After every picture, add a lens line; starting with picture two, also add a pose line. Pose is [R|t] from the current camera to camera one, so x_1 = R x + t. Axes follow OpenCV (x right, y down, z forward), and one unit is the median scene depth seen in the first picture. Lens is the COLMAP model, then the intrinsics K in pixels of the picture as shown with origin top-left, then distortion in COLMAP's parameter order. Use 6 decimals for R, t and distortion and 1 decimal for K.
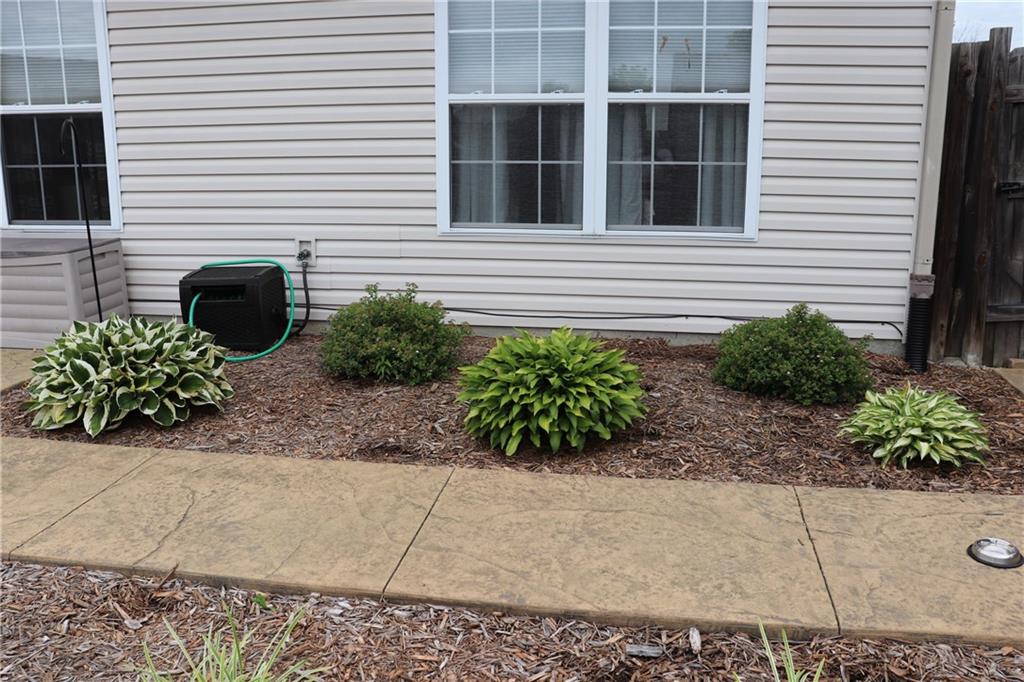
lens RADIAL K [[853.7, 0, 511.4], [0, 853.7, 342.4], [0, 0, 1]] dist [-0.168577, 0.153356]
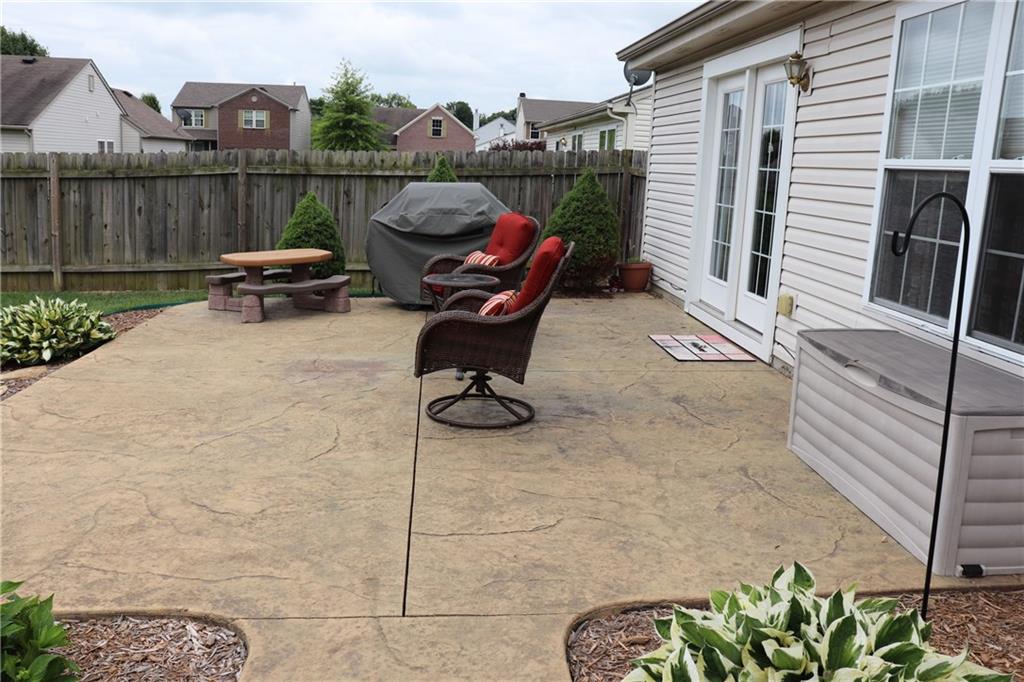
lens RADIAL K [[853.7, 0, 509.6], [0, 853.7, 339.0], [0, 0, 1]] dist [-0.168577, 0.153356]
pose [[0.228948, 0.206881, -0.951201, -0.092049], [-0.257735, 0.955166, 0.145708, -0.212481], [0.938699, 0.211798, 0.272004, 0.697378]]
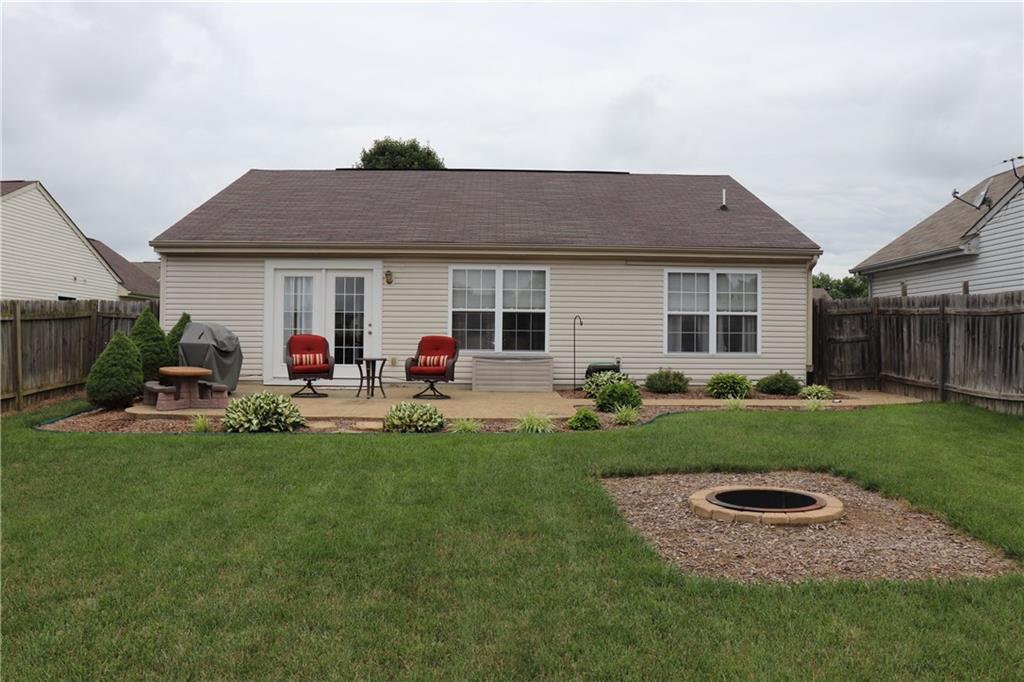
lens RADIAL K [[853.7, 0, 509.3], [0, 853.7, 338.7], [0, 0, 1]] dist [-0.168577, 0.153356]
pose [[0.984399, 0.010051, 0.175662, -1.624885], [0.030554, 0.973434, -0.226920, 0.684978], [-0.173276, 0.228747, 0.957941, -2.583393]]
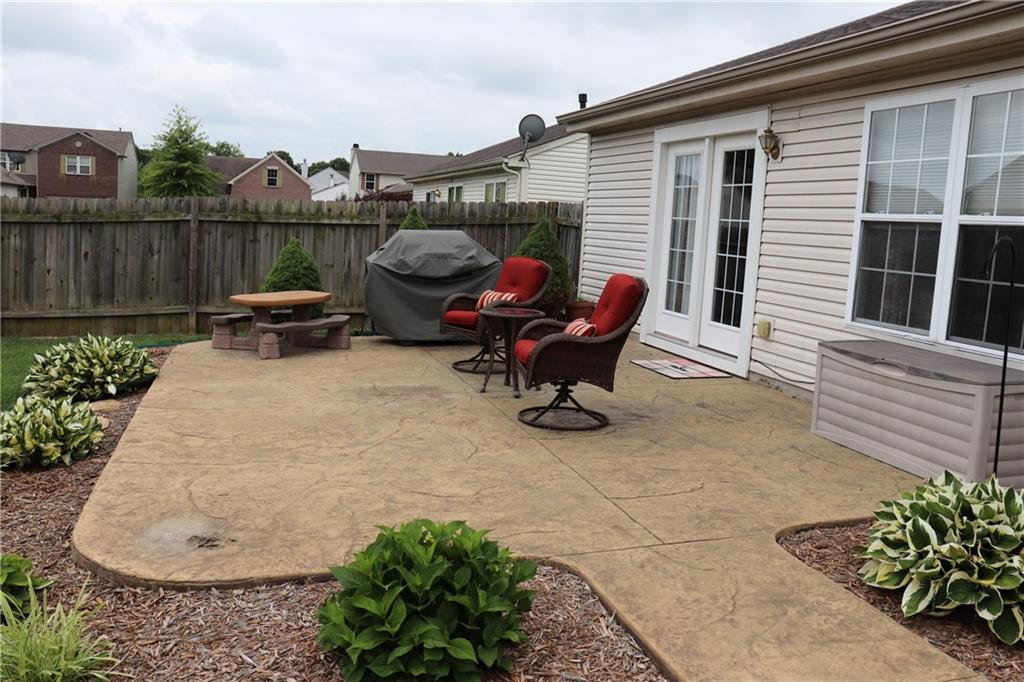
lens RADIAL K [[853.7, 0, 514.3], [0, 853.7, 337.6], [0, 0, 1]] dist [-0.168577, 0.153356]
pose [[0.432203, 0.143235, -0.890328, 0.012247], [-0.251803, 0.967203, 0.033367, -0.080364], [0.865907, 0.209766, 0.454096, 0.219281]]
